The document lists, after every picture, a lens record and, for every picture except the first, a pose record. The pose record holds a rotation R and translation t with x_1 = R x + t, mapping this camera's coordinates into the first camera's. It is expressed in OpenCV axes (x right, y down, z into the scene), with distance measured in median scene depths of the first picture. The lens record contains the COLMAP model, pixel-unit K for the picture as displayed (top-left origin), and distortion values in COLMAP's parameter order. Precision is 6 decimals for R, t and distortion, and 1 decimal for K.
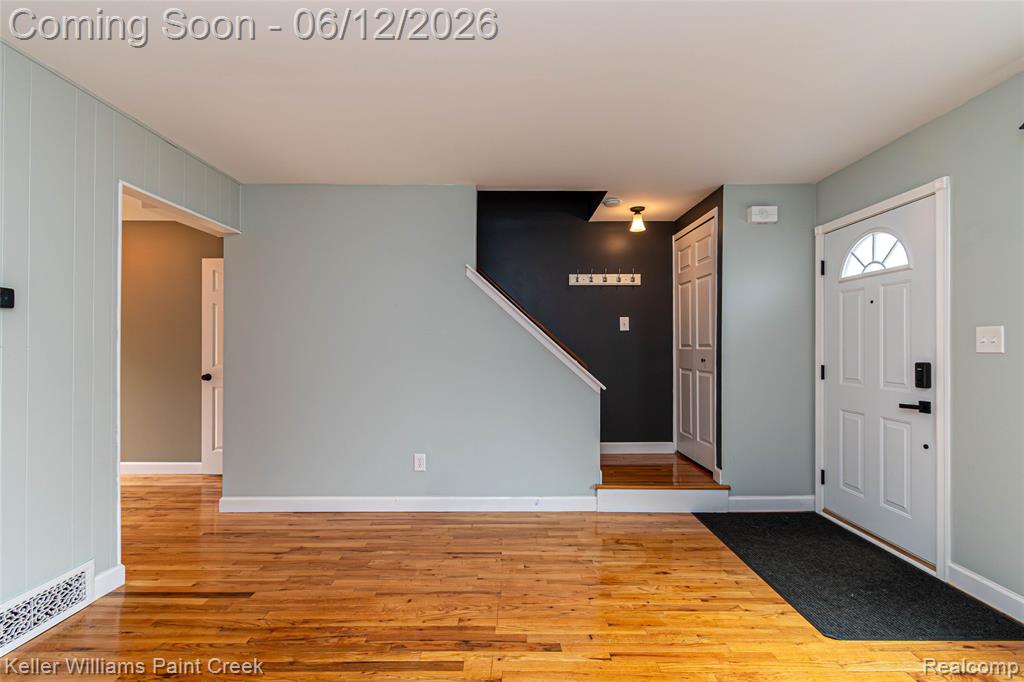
lens RADIAL K [[468.7, 0, 512.4], [0, 468.7, 346.4], [0, 0, 1]] dist [-0.001349, -0.000209]
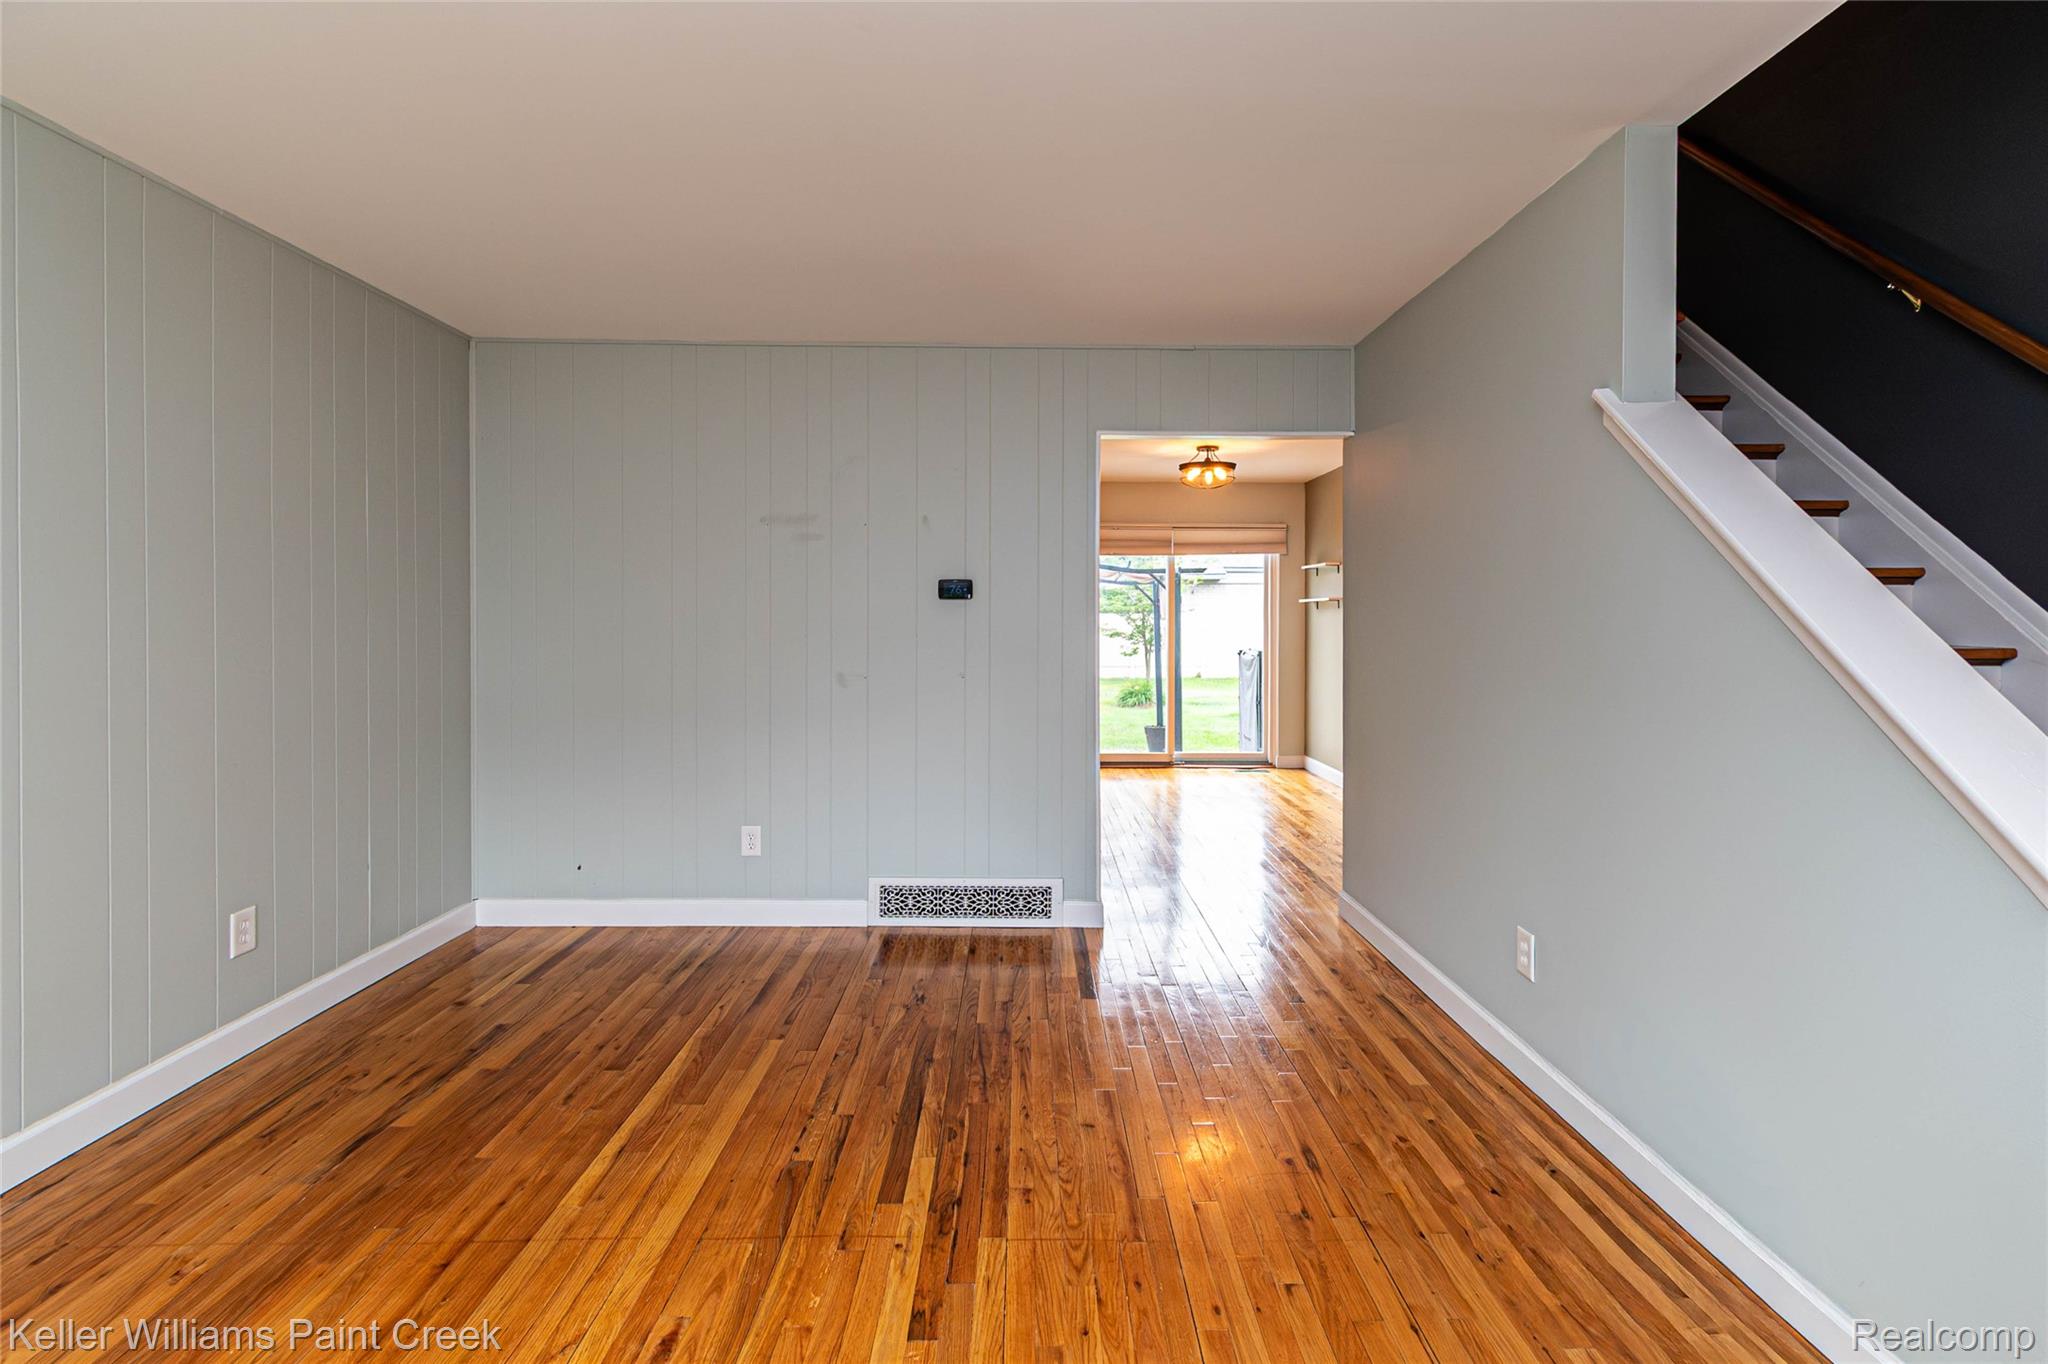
lens RADIAL K [[921.6, 0, 1032.0], [0, 921.6, 620.6], [0, 0, 1]] dist [0.000122, -0.000078]
pose [[0.005748, 0.001450, -0.999982, 0.720399], [0.002359, 0.999996, 0.001464, -0.024925], [0.999981, -0.002367, 0.005745, 0.819723]]
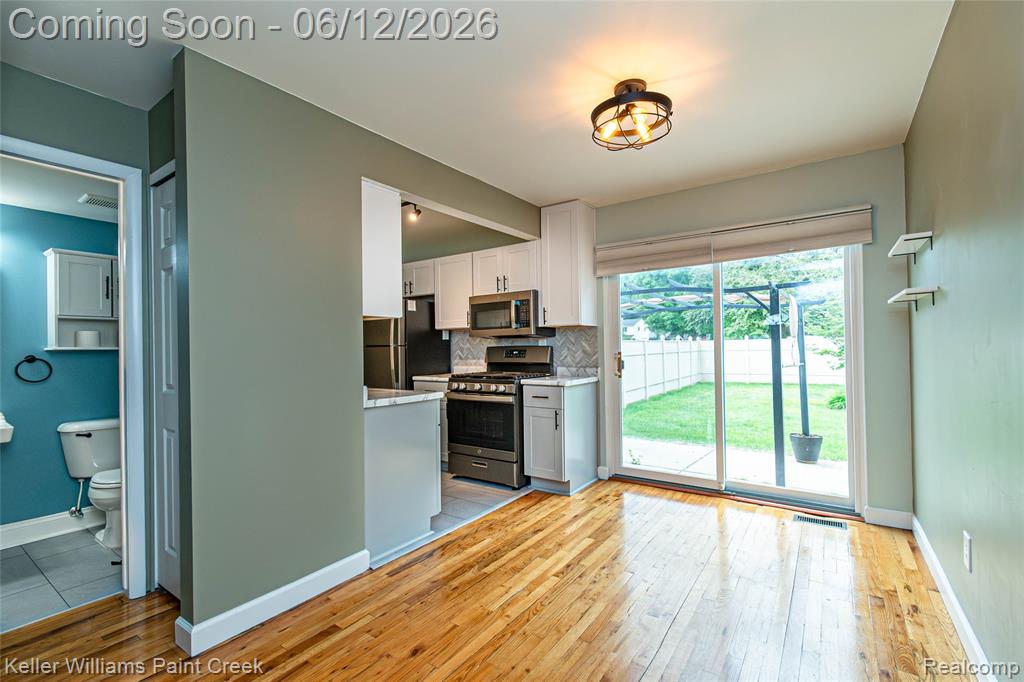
lens RADIAL K [[452.0, 0, 509.0], [0, 452.0, 343.9], [0, 0, 1]] dist [-0.001560, -0.000308]
pose [[-0.585920, -0.001010, -0.810368, -0.862523], [0.017955, 0.999738, -0.014228, 0.015192], [0.810170, -0.022887, -0.585748, 1.594832]]
